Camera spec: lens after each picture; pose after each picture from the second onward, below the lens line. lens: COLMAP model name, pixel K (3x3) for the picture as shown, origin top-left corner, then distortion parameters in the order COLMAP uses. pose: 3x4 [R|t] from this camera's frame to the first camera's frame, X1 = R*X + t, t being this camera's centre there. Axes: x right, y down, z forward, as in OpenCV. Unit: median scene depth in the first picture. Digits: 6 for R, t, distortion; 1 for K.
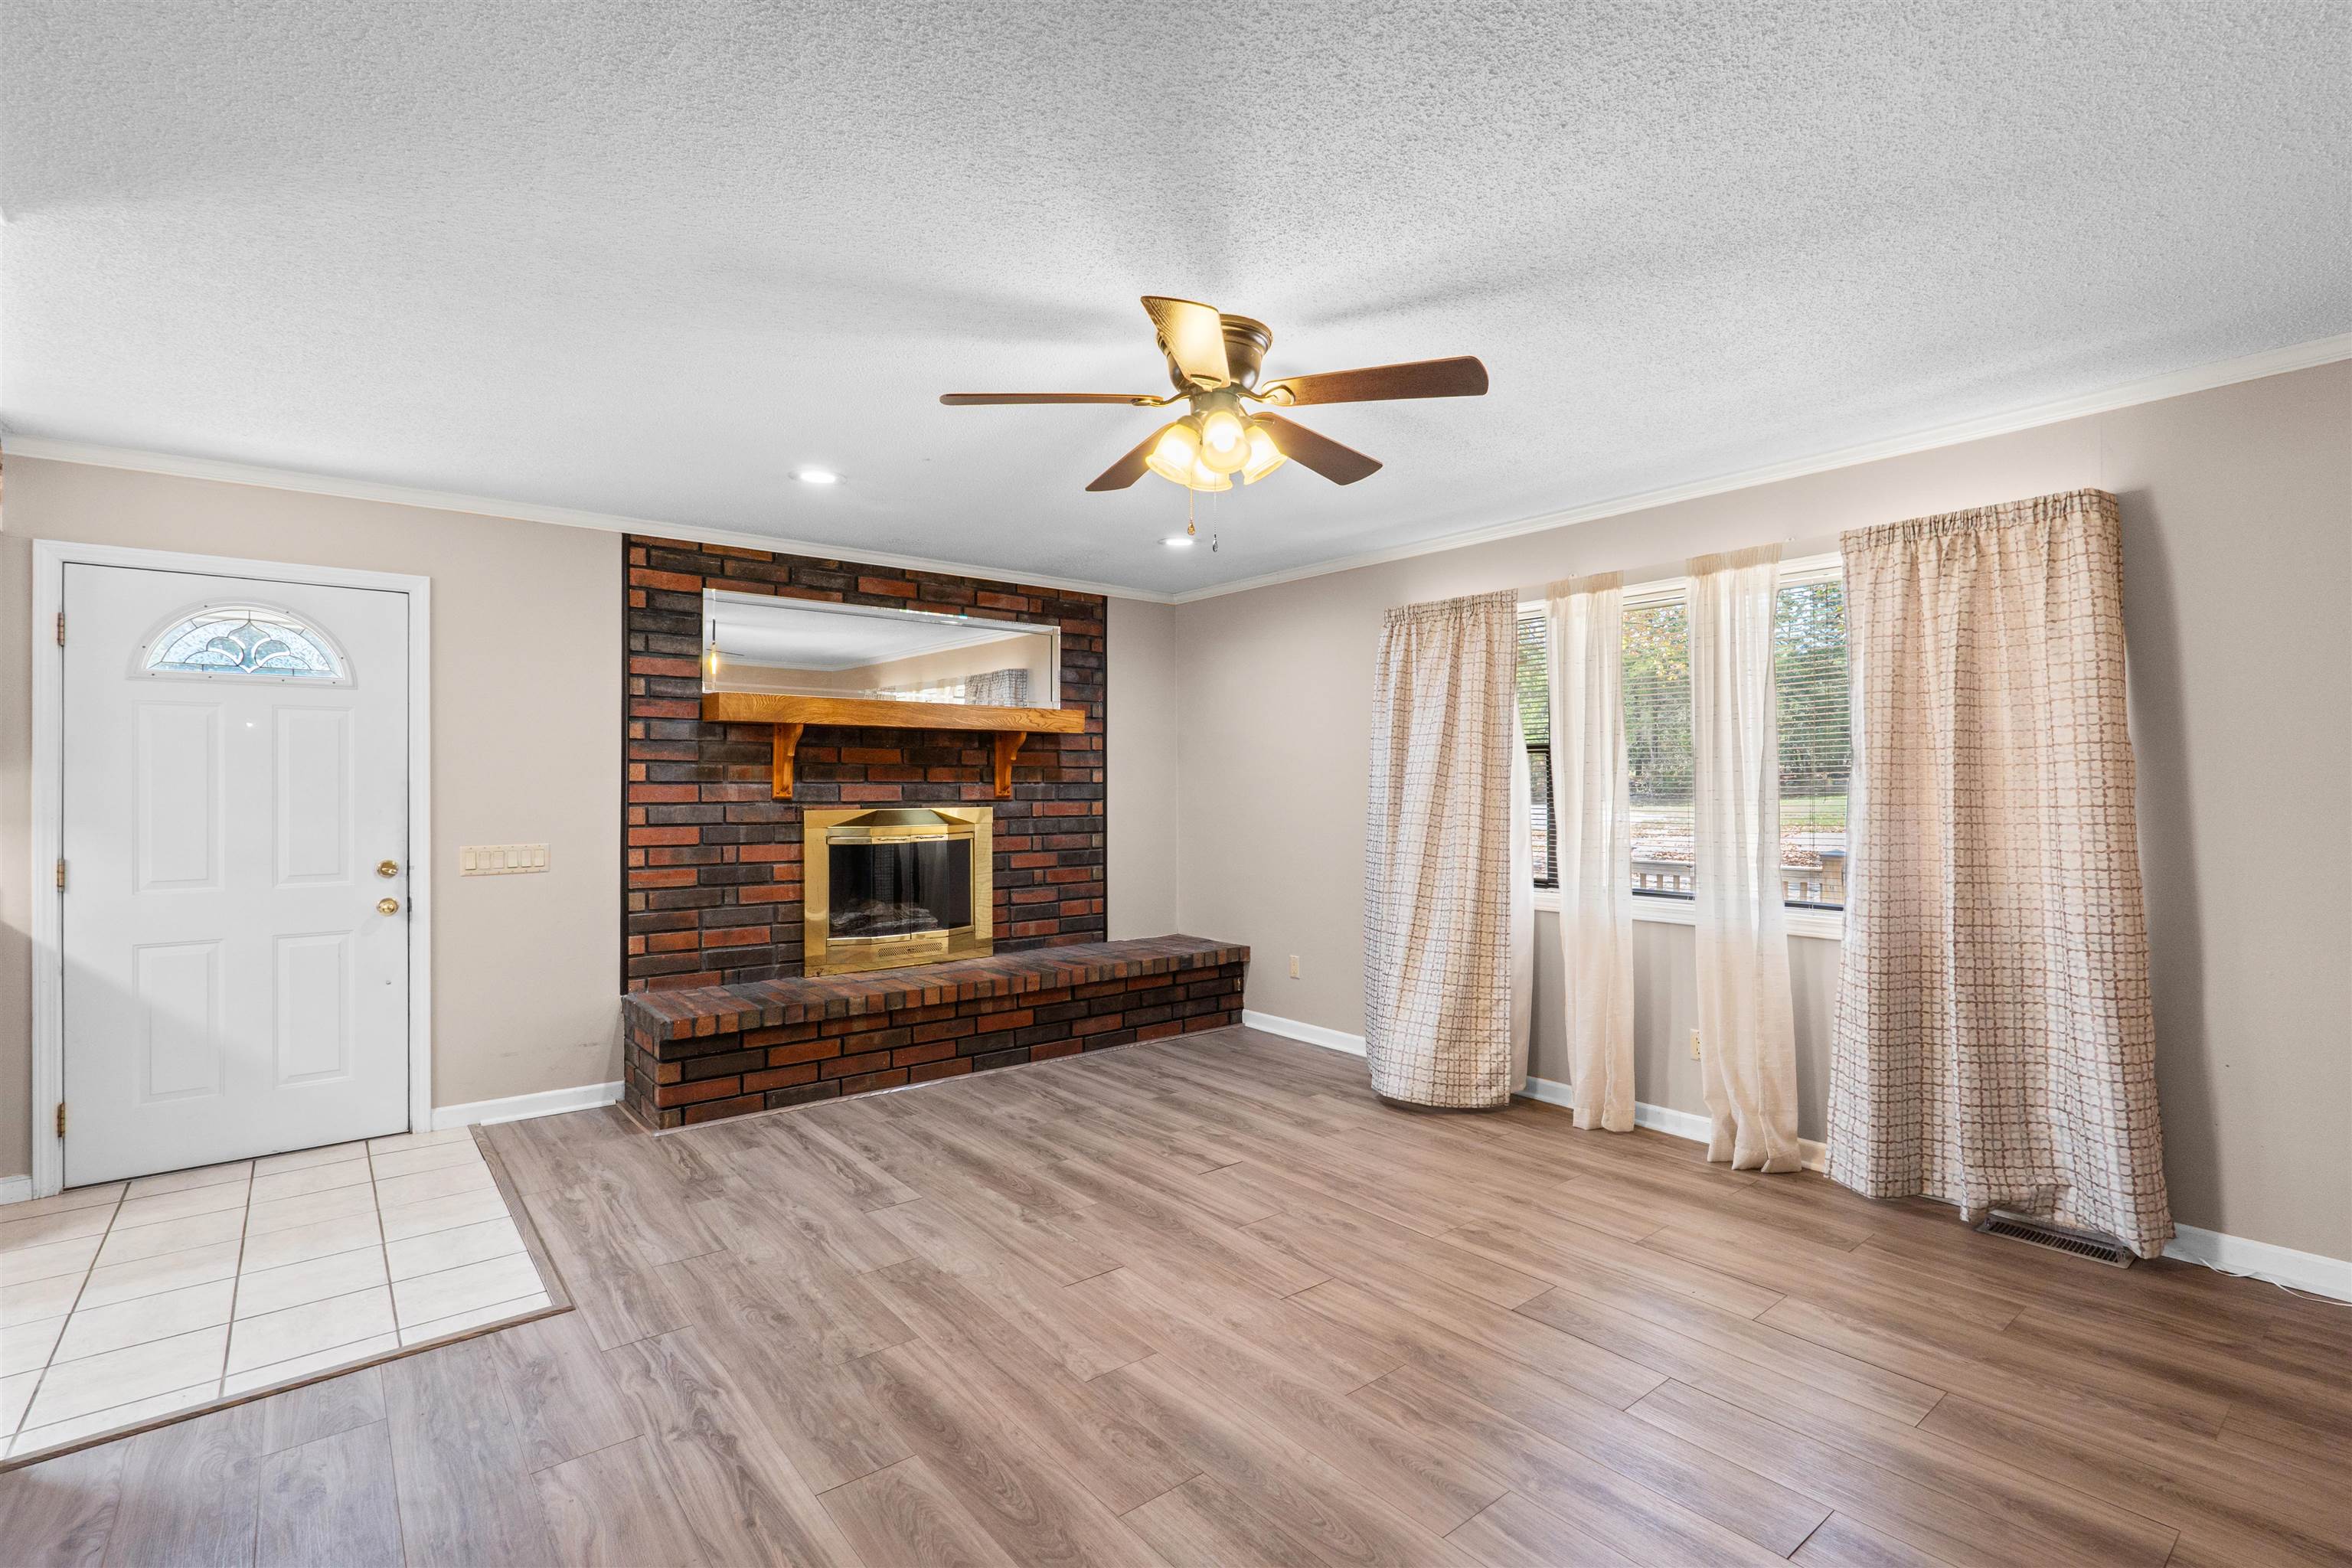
lens RADIAL K [[1077.9, 0, 1185.3], [0, 1077.9, 777.6], [0, 0, 1]] dist [-0.011192, 0.000426]
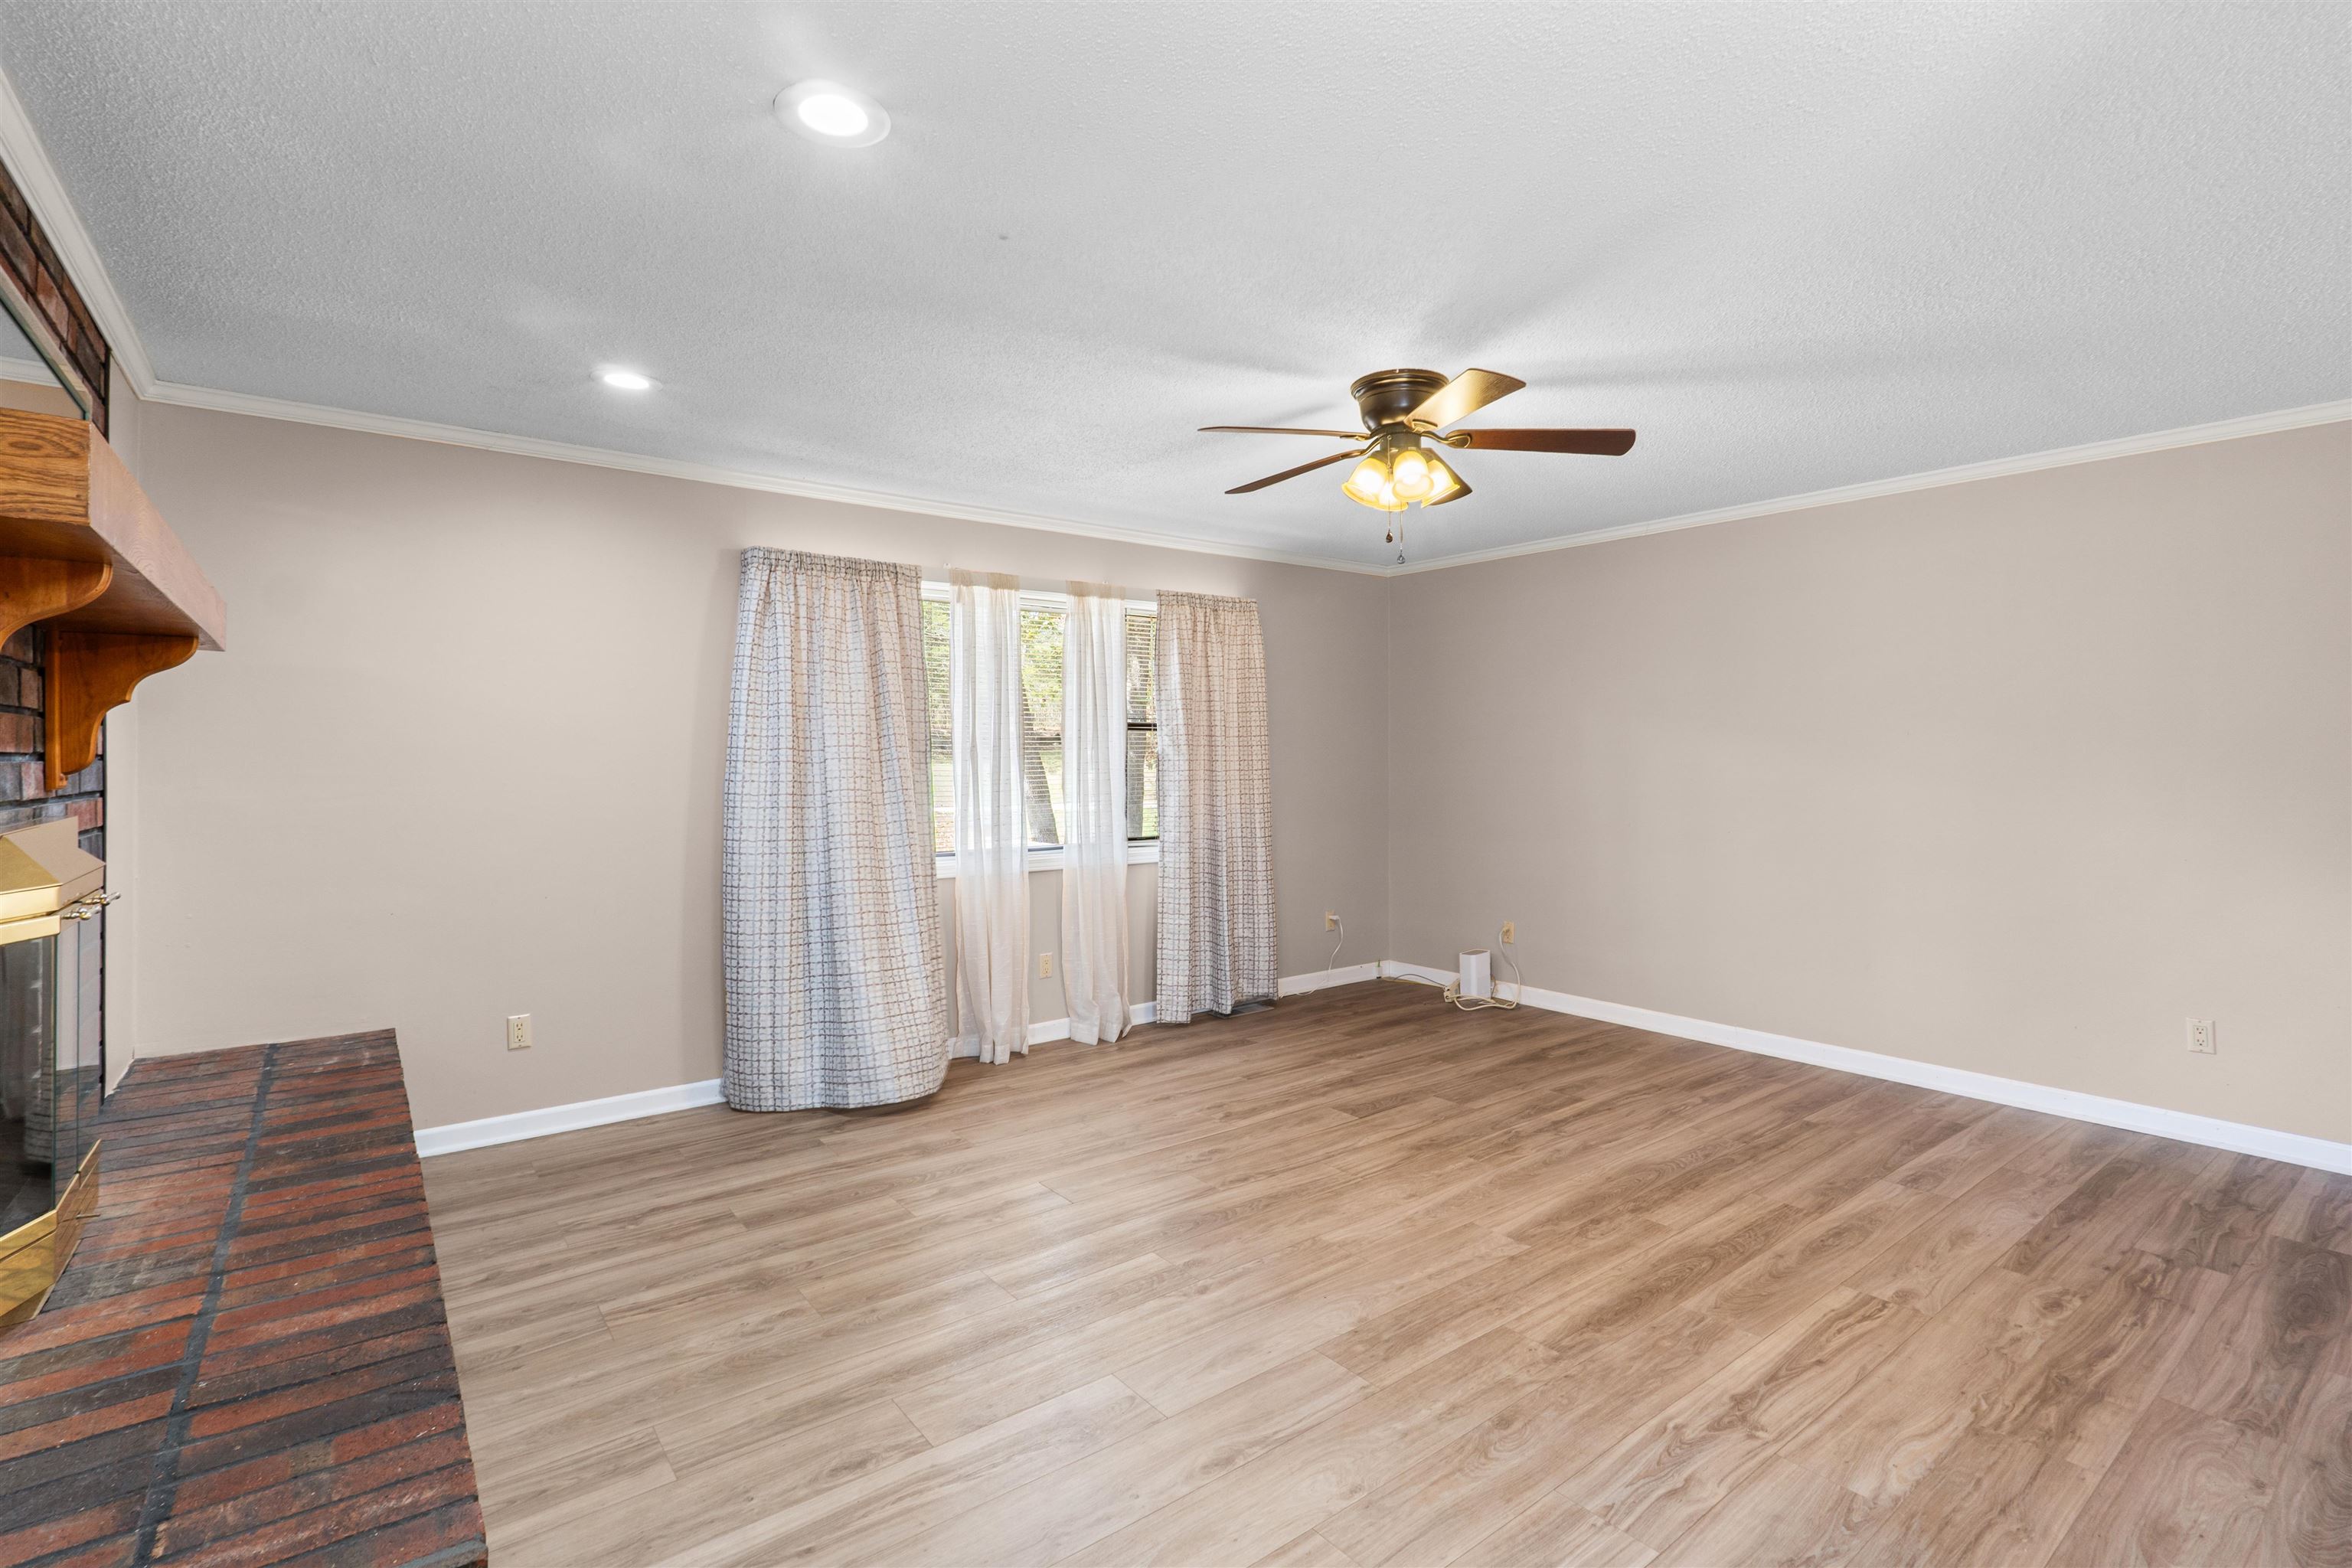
lens RADIAL K [[1077.9, 0, 1185.3], [0, 1077.9, 777.6], [0, 0, 1]] dist [-0.011192, 0.000426]
pose [[0.029678, -0.018226, 0.999393, -0.840252], [-0.004060, 0.999823, 0.018354, 0.004538], [-0.999551, -0.004602, 0.029599, 0.867339]]
